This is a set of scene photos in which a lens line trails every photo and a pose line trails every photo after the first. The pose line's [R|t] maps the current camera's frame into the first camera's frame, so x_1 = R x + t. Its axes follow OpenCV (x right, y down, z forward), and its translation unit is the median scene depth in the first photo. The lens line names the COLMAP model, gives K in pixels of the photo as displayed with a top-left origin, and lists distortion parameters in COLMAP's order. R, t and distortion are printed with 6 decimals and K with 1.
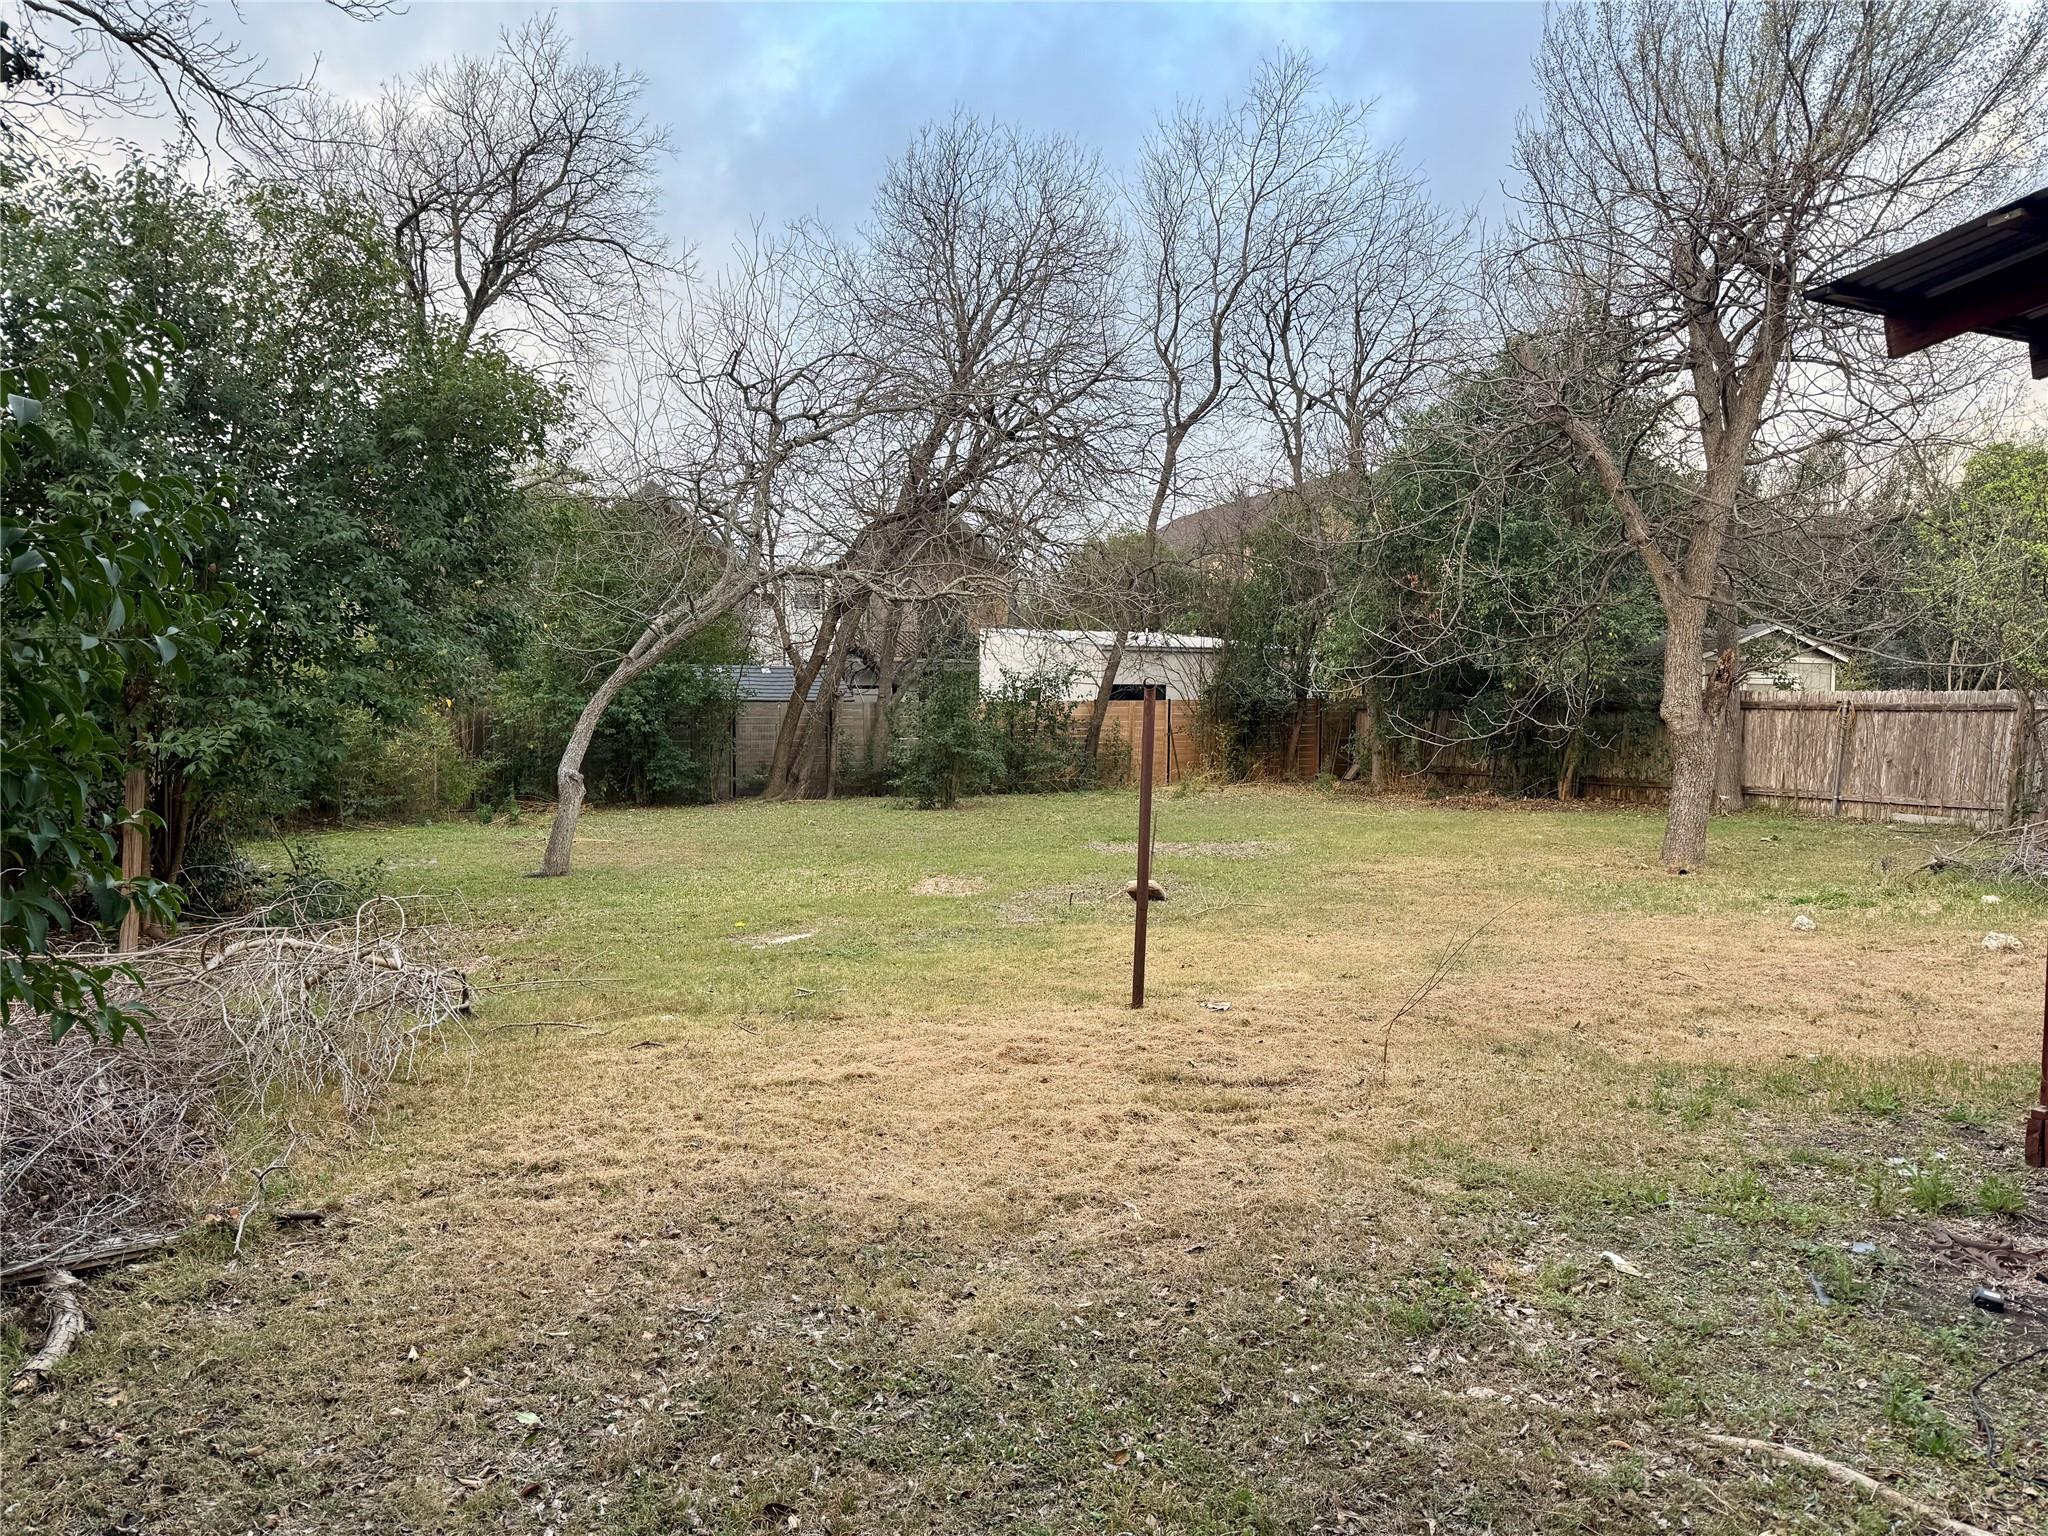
lens RADIAL K [[1428.3, 0, 1021.2], [0, 1428.3, 770.8], [0, 0, 1]] dist [0.006773, 0.000416]
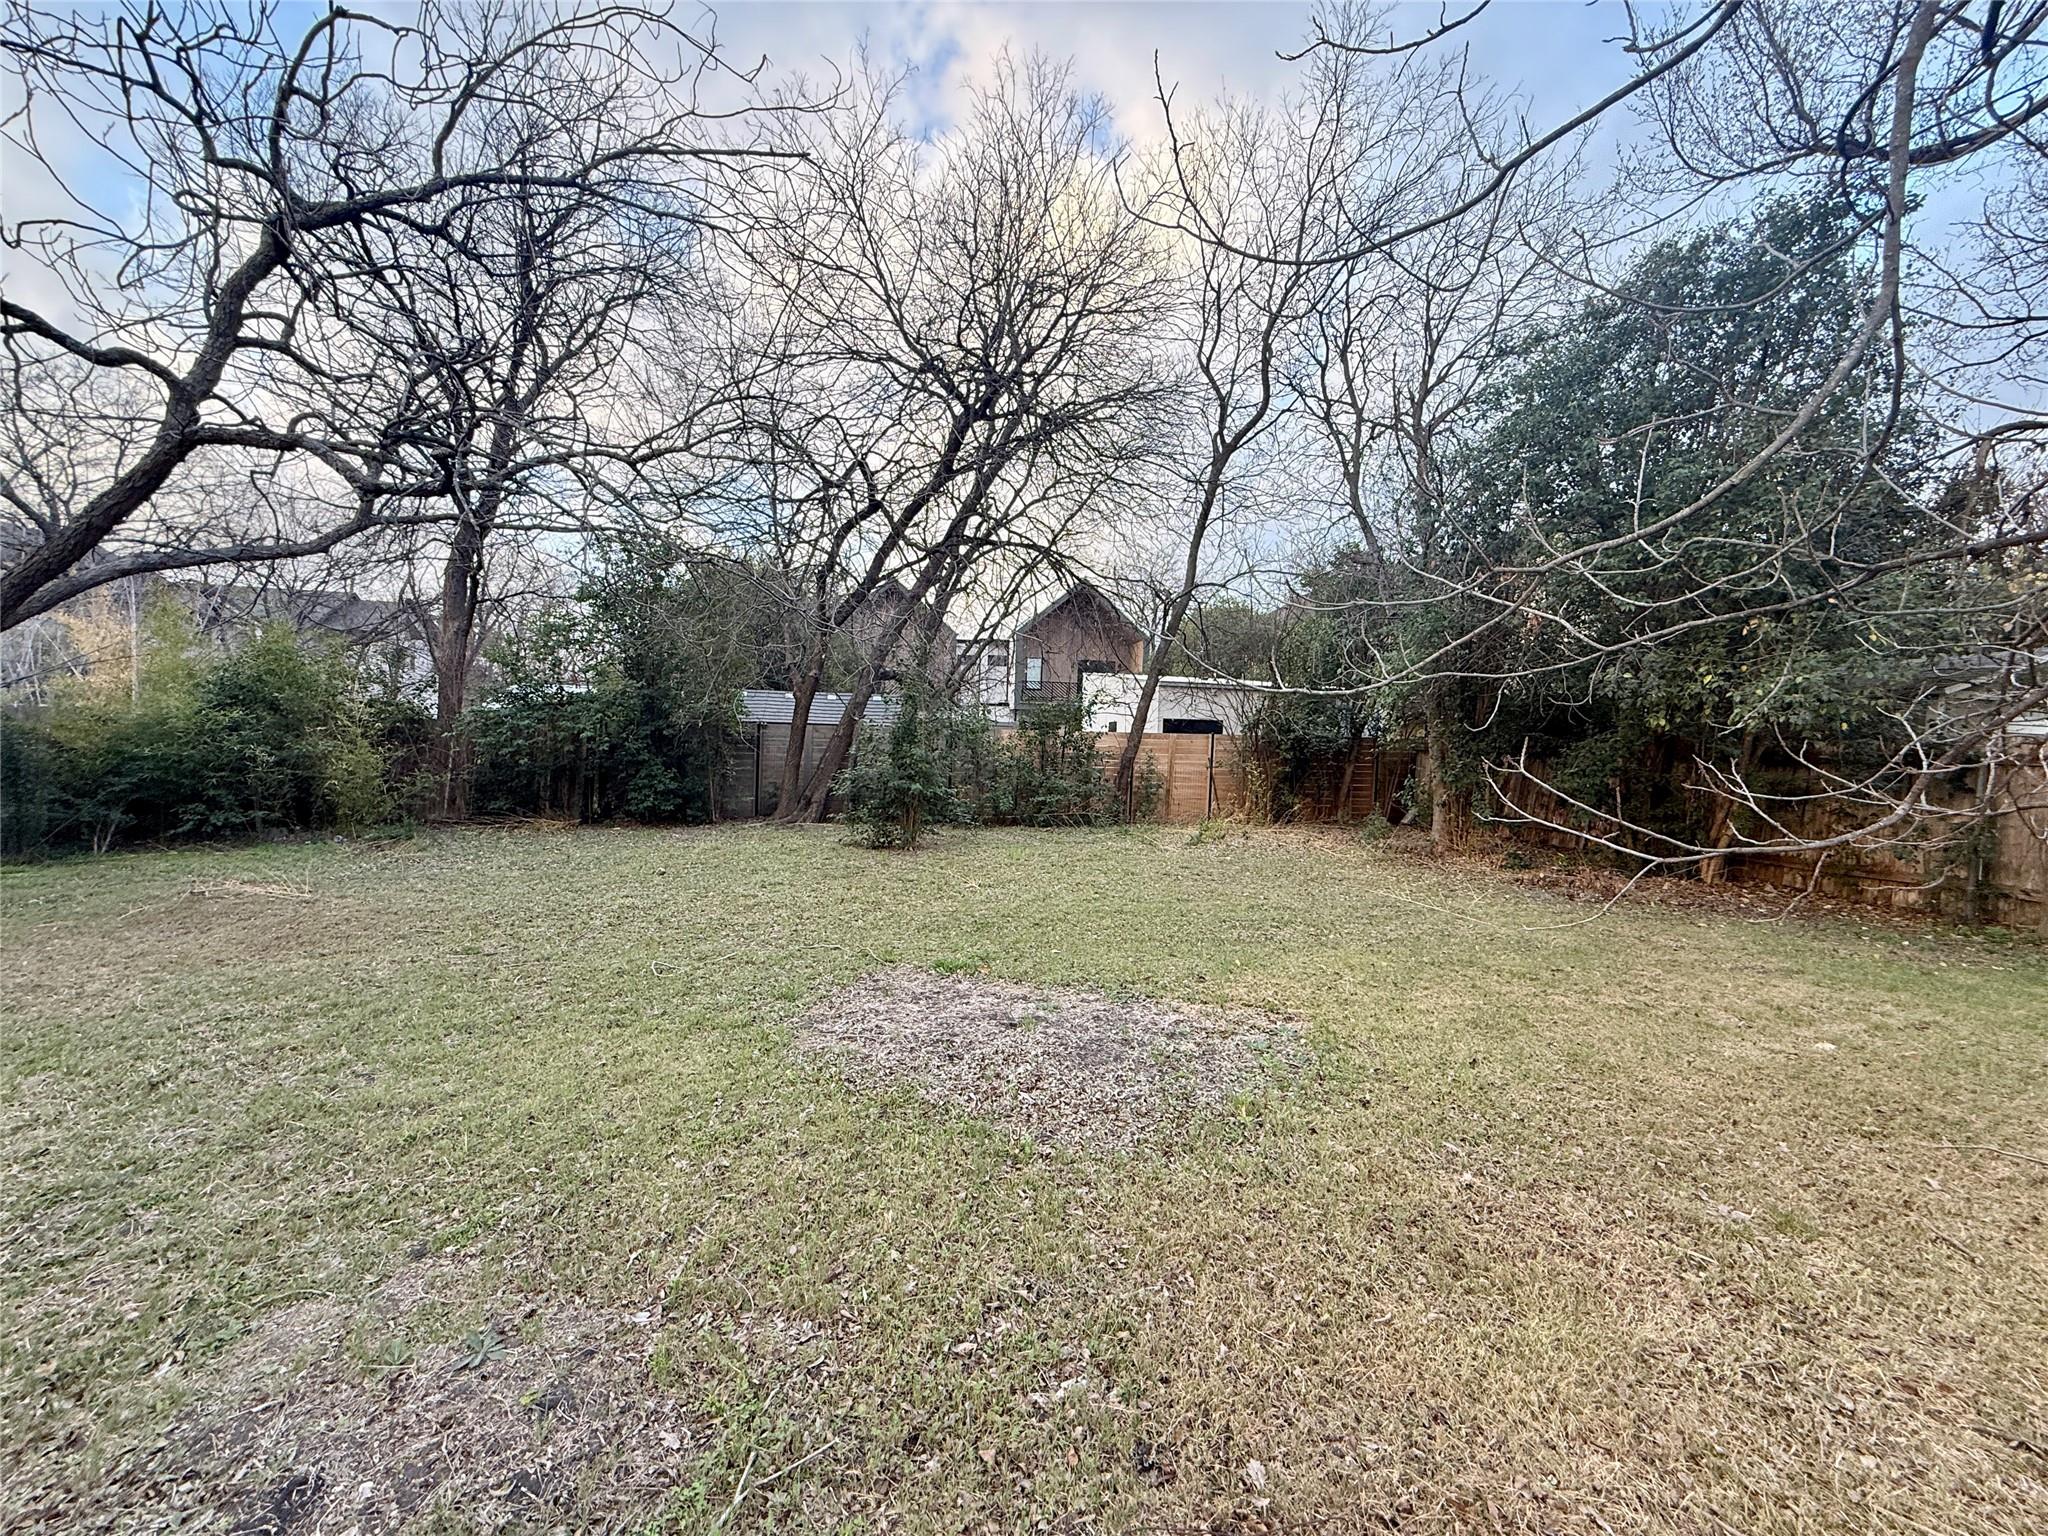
lens RADIAL K [[827.6, 0, 1030.6], [0, 827.6, 760.4], [0, 0, 1]] dist [-0.002842, -0.000069]
pose [[0.981015, 0.034706, -0.190800, 0.098310], [-0.038323, 0.999148, -0.015298, -0.019490], [0.190107, 0.022320, 0.981510, 0.446183]]
